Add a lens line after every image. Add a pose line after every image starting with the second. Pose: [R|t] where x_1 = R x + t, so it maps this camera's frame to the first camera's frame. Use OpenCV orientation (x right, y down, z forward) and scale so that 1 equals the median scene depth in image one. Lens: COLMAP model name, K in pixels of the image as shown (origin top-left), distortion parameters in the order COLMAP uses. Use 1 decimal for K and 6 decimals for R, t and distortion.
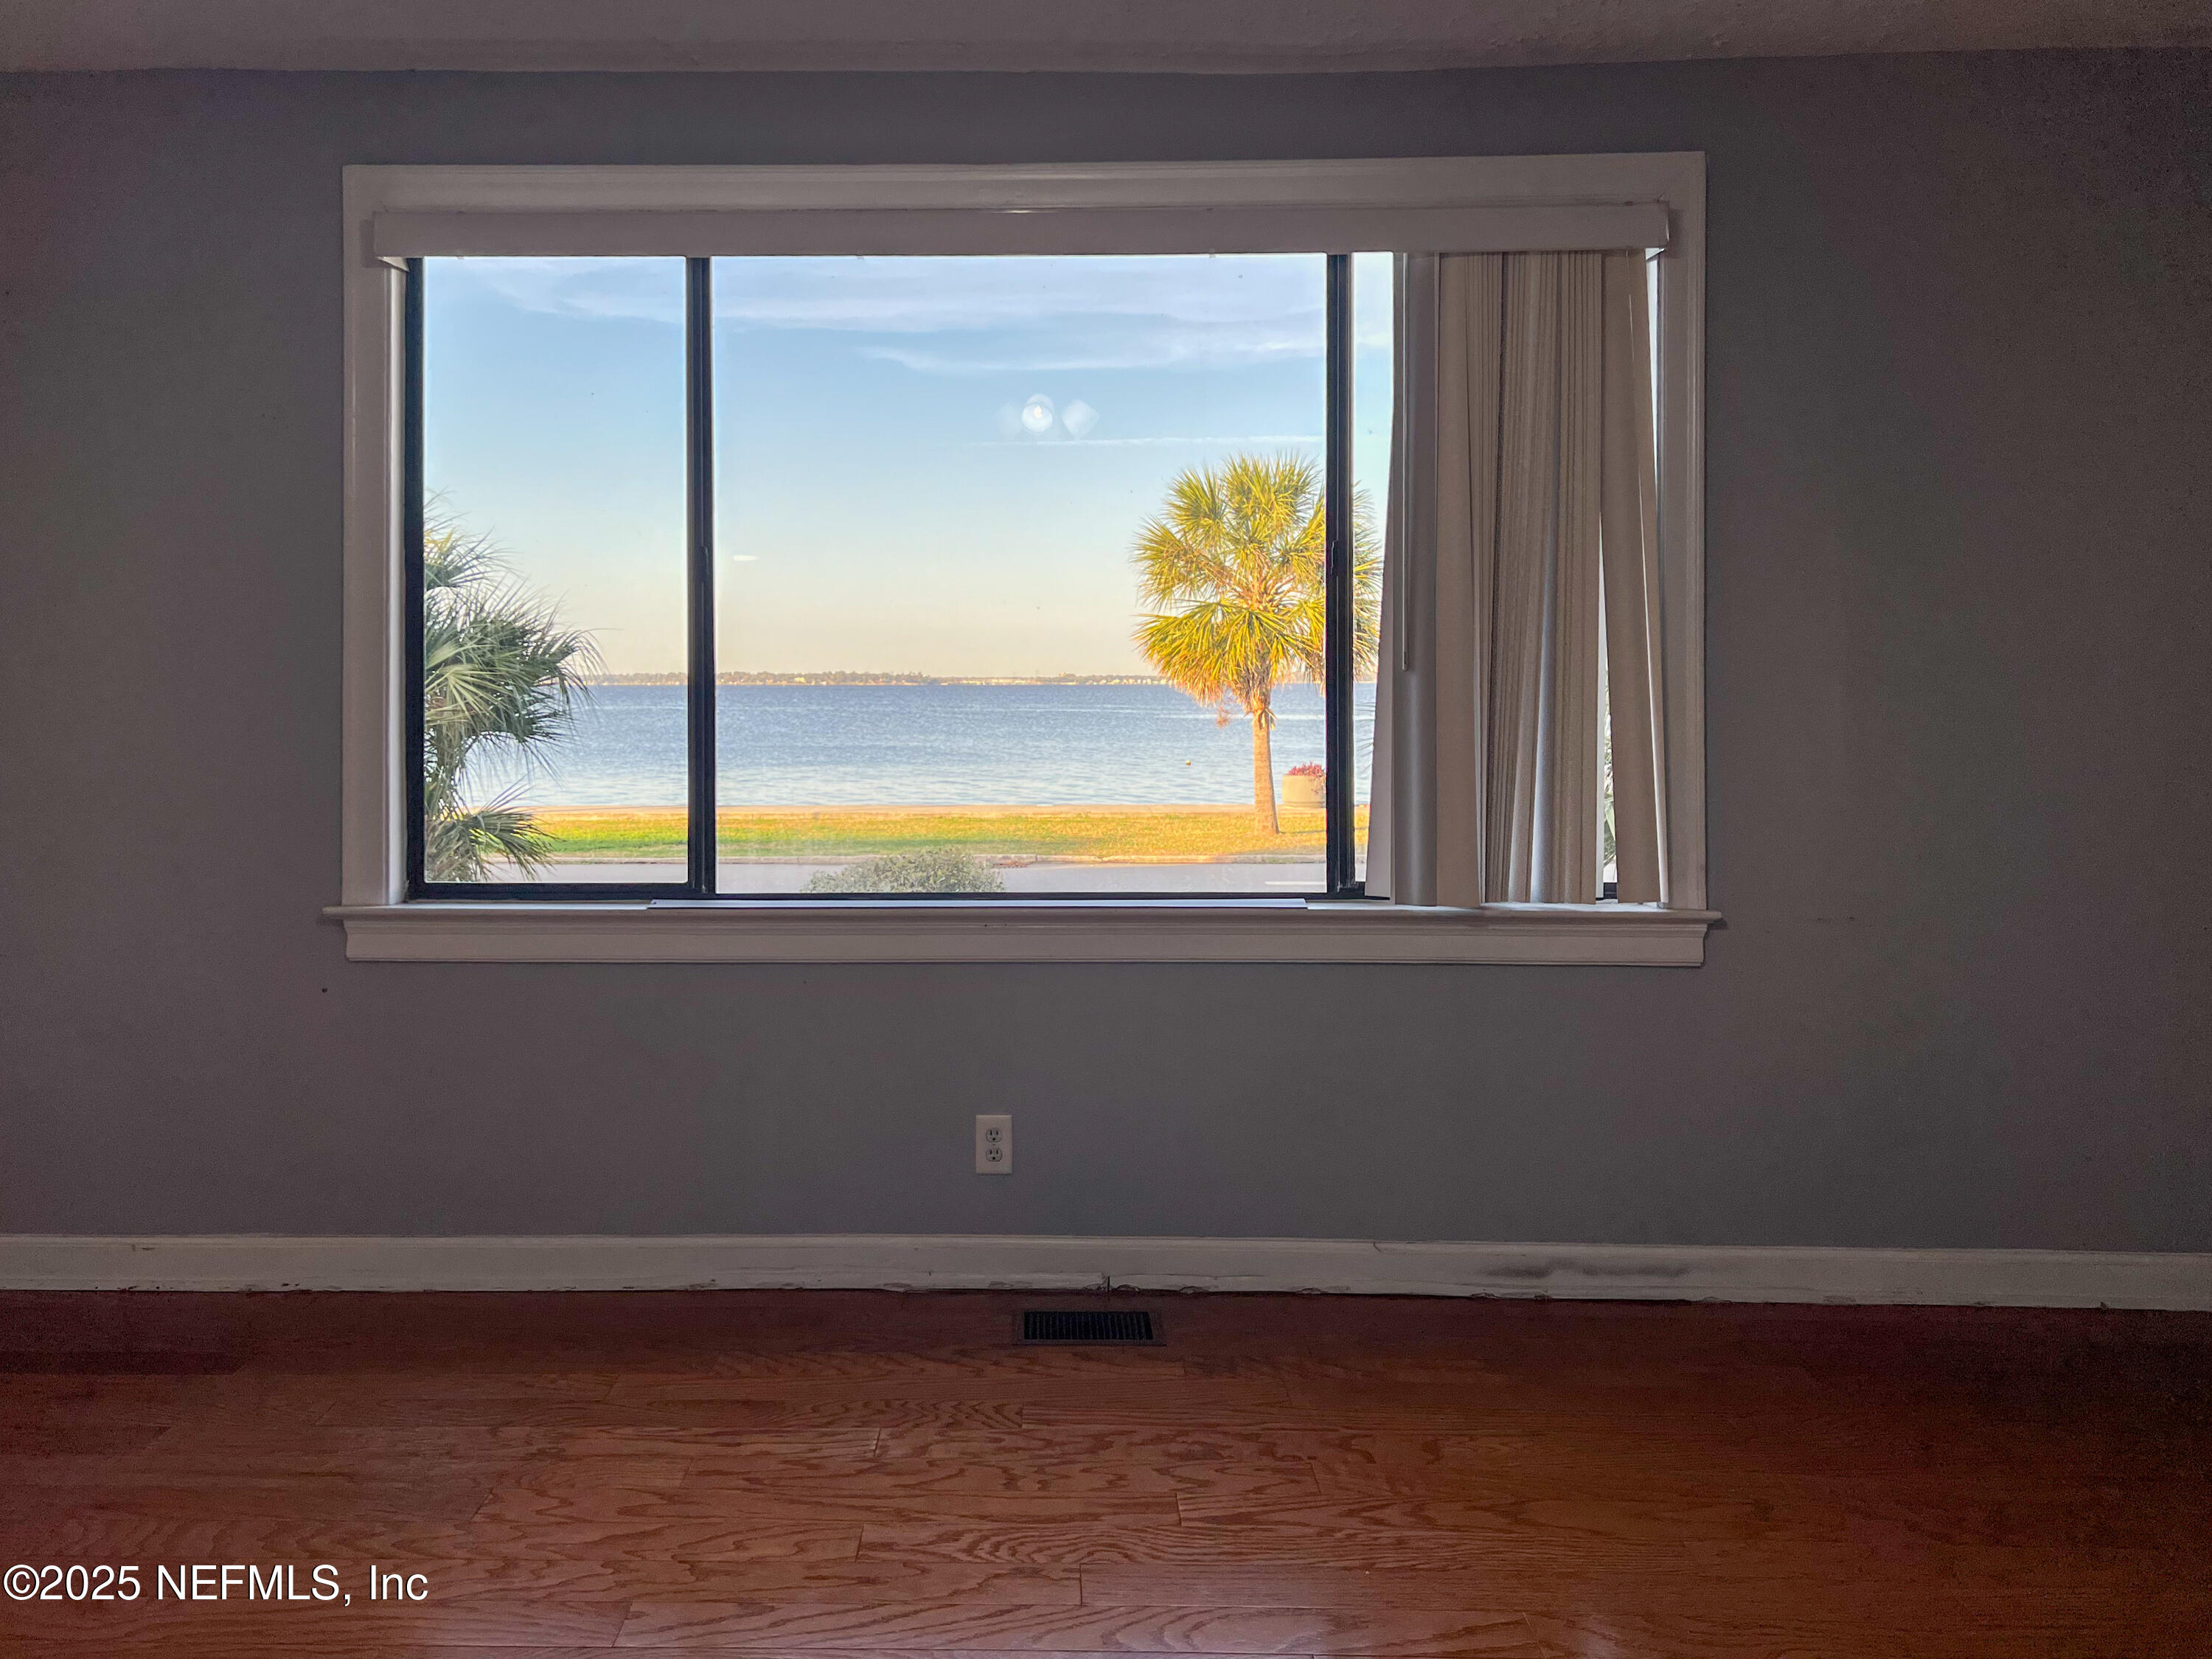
lens RADIAL K [[1633.2, 0, 1105.2], [0, 1633.2, 688.2], [0, 0, 1]] dist [0.079889, -0.102646]
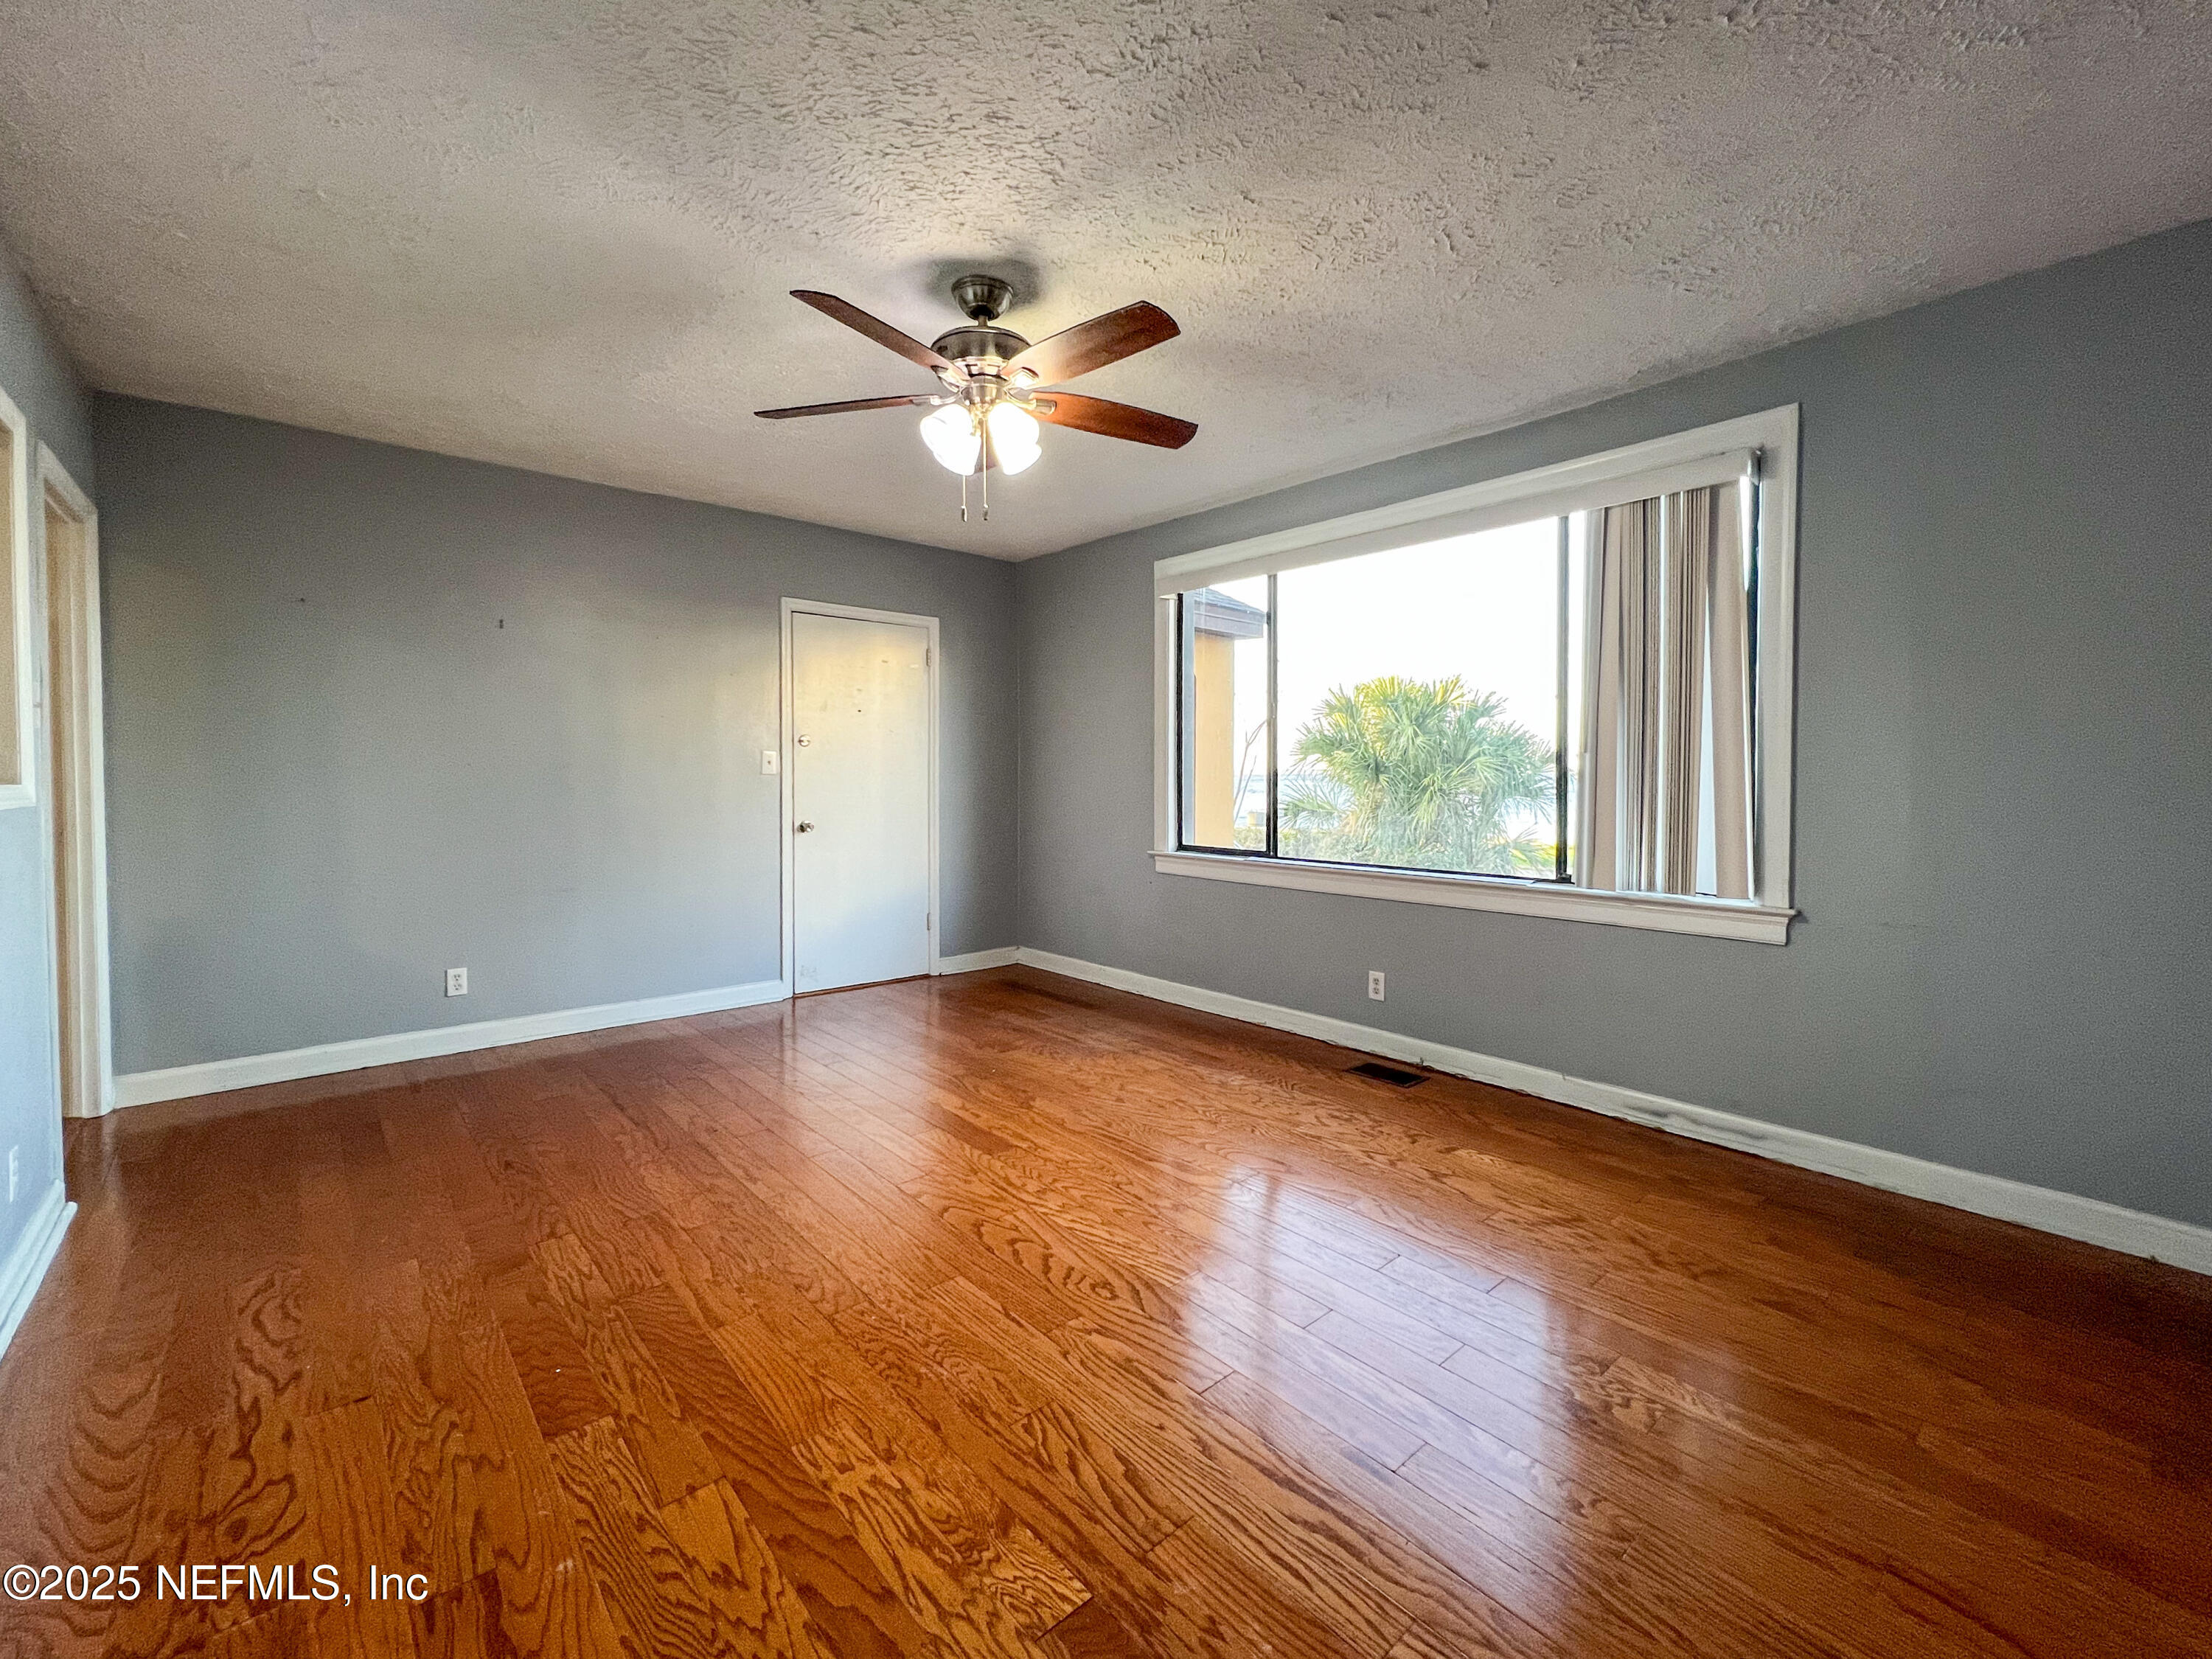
lens RADIAL K [[899.9, 0, 1104.1], [0, 899.9, 792.0], [0, 0, 1]] dist [0.000146, 0.000082]
pose [[0.689389, 0.016464, -0.724205, 0.541958], [0.004567, 0.999623, 0.027073, 0.002182], [0.724377, -0.021971, 0.689054, -0.022899]]
